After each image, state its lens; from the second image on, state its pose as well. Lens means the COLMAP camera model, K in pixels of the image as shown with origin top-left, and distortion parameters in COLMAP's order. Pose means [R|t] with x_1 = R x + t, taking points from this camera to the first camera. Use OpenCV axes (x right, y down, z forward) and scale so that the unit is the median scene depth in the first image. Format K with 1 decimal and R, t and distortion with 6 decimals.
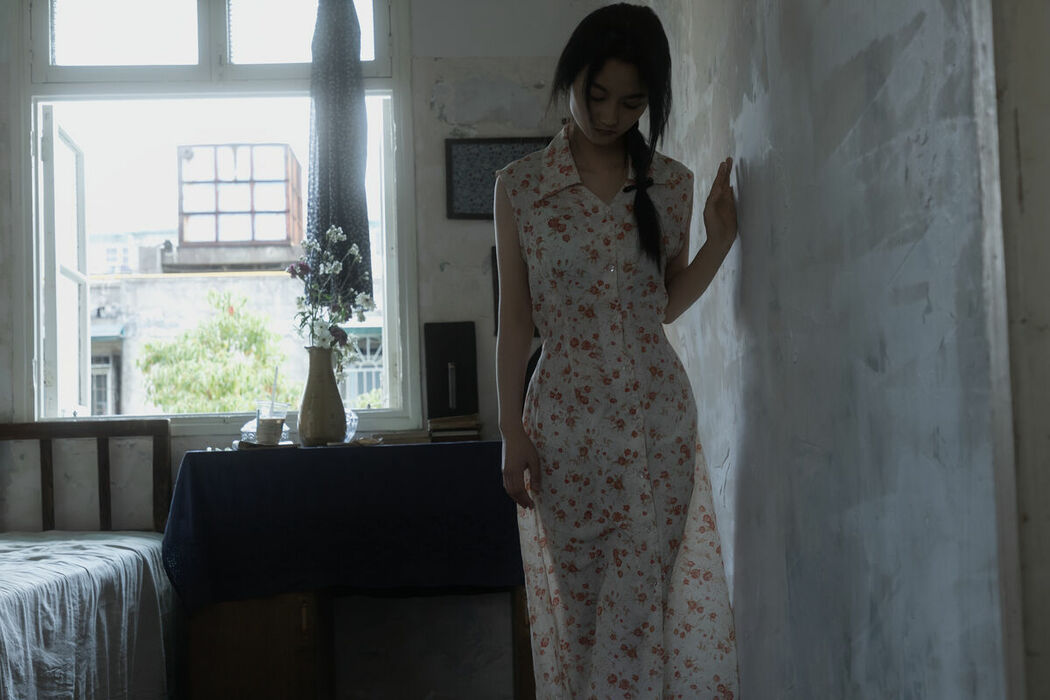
lens RADIAL K [[1518.3, 0, 525.0], [0, 1518.3, 350.0], [0, 0, 1]] dist [-0.165120, 0.010637]
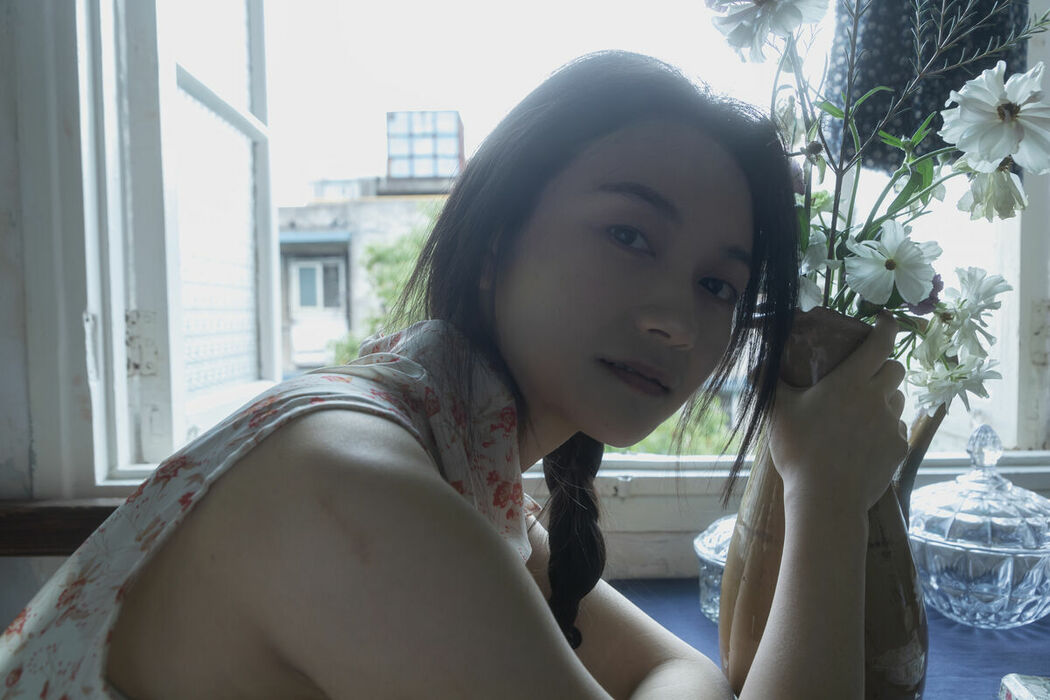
lens RADIAL K [[941.6, 0, 525.0], [0, 941.6, 350.0], [0, 0, 1]] dist [-0.001420, -0.002680]
pose [[0.996793, 0.015101, -0.078590, -0.046200], [-0.006605, 0.994209, 0.107258, -0.002245], [0.079755, -0.106395, 0.991120, 0.174854]]
